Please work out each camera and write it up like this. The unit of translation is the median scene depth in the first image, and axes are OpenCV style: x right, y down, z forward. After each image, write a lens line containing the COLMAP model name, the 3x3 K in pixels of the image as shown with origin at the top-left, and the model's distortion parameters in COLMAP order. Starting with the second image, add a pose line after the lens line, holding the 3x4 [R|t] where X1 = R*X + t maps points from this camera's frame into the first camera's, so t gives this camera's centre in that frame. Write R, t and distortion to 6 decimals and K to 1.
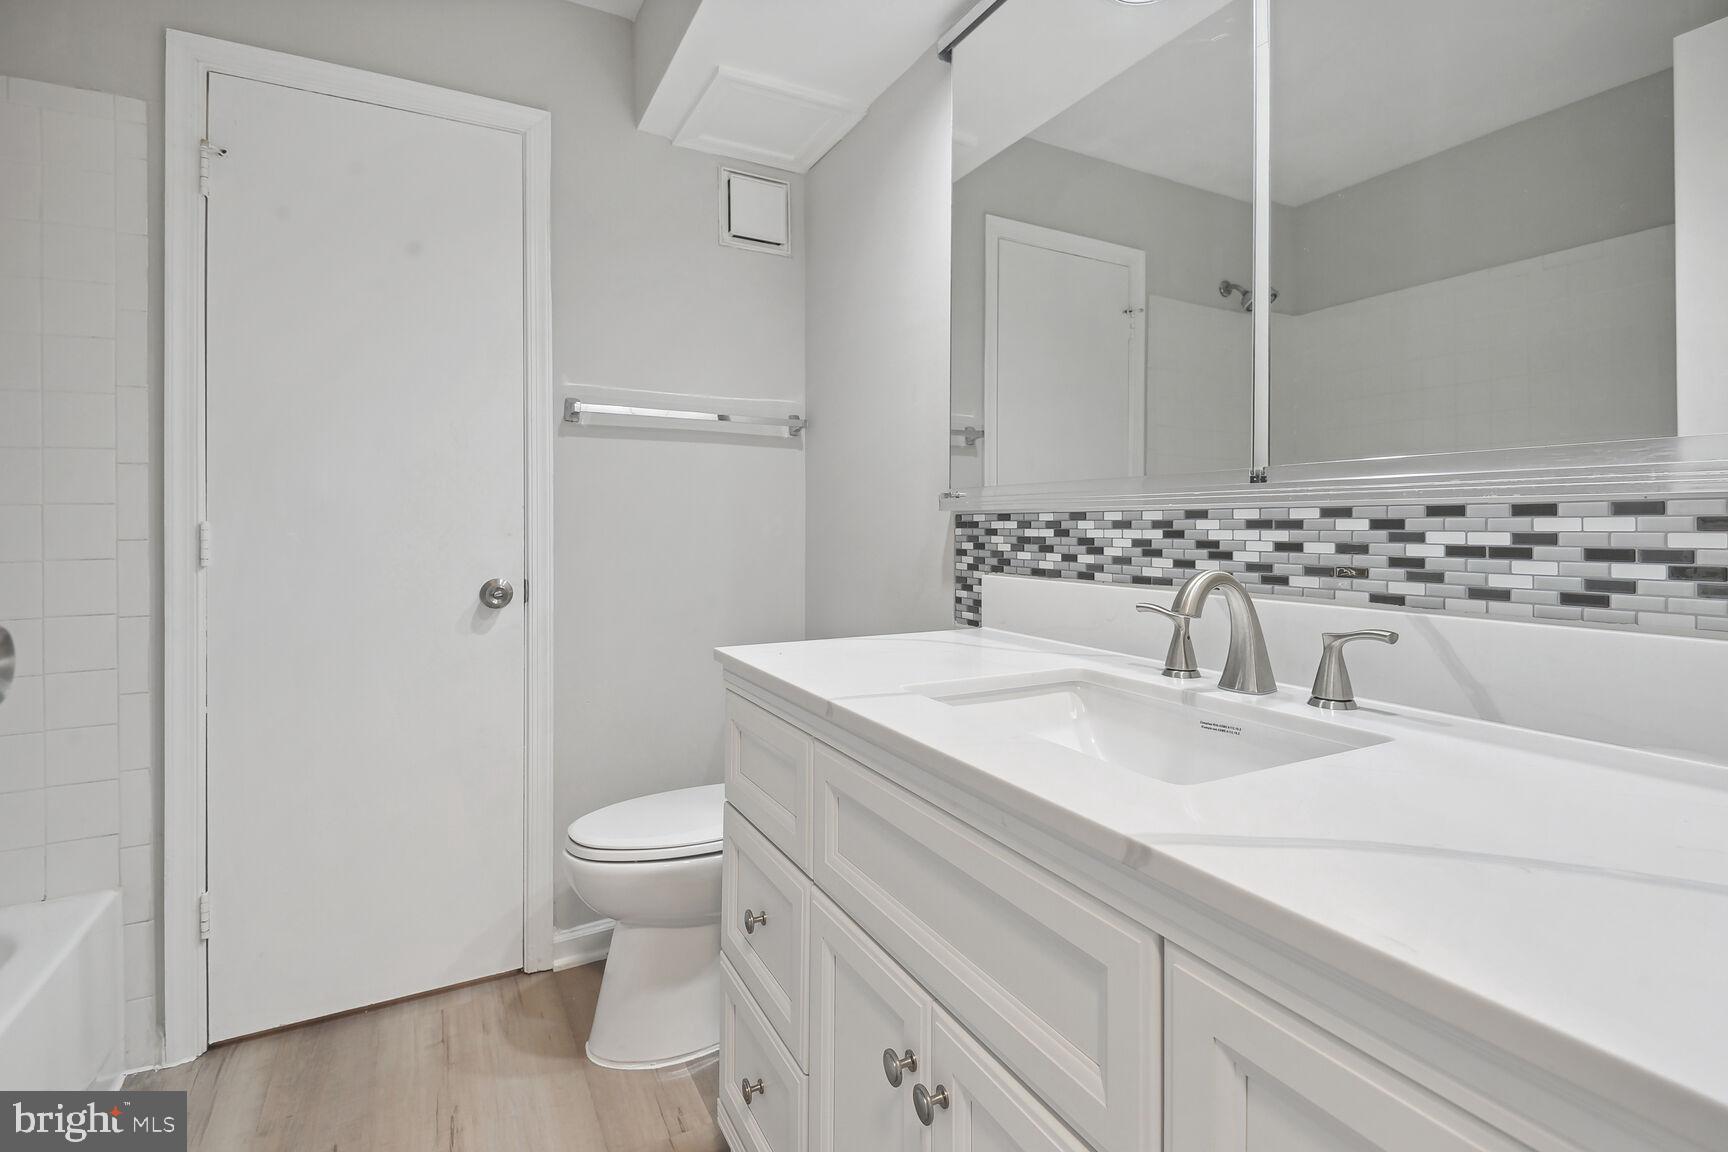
lens RADIAL K [[810.2, 0, 868.1], [0, 810.2, 520.9], [0, 0, 1]] dist [-0.001931, -0.000624]
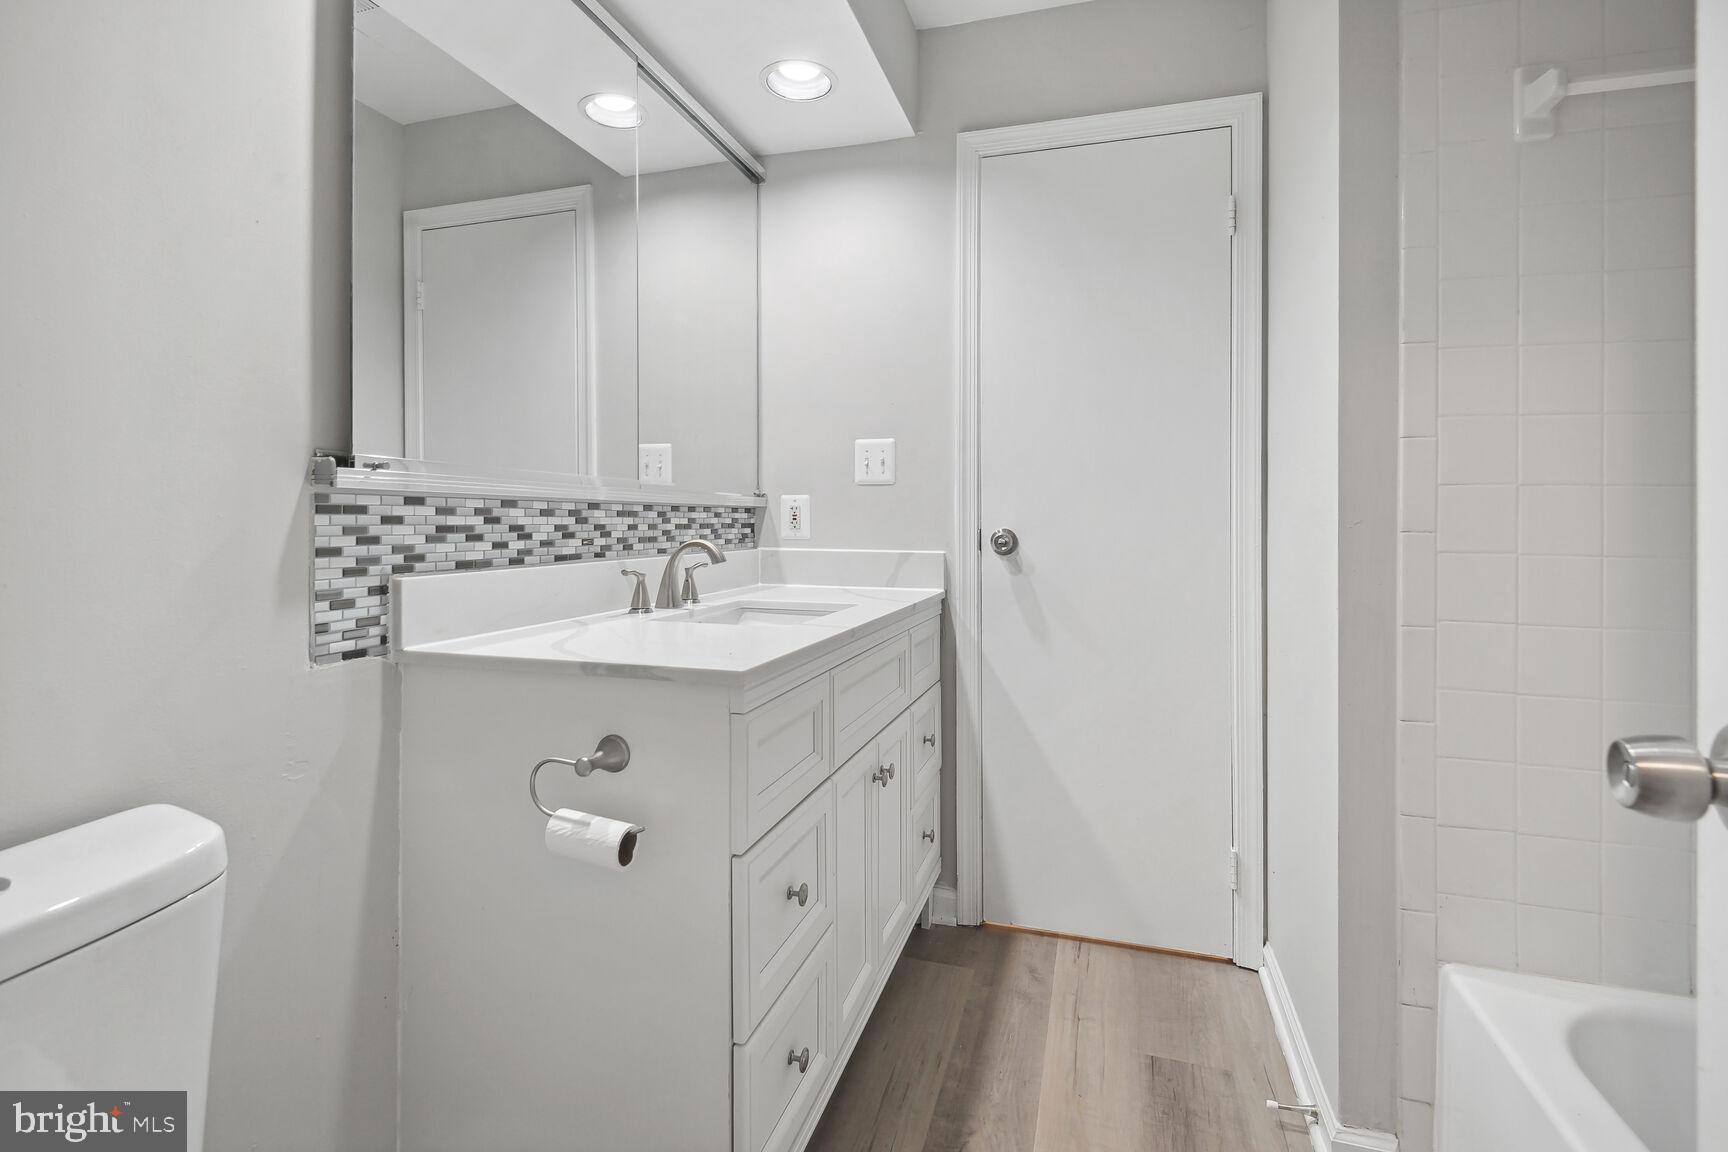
lens RADIAL K [[810.2, 0, 868.1], [0, 810.2, 520.9], [0, 0, 1]] dist [-0.001931, -0.000624]
pose [[-0.710453, -0.013478, 0.703615, -0.797539], [-0.018806, 0.999823, 0.000163, 0.007261], [-0.703493, -0.013116, -0.710581, 1.441806]]
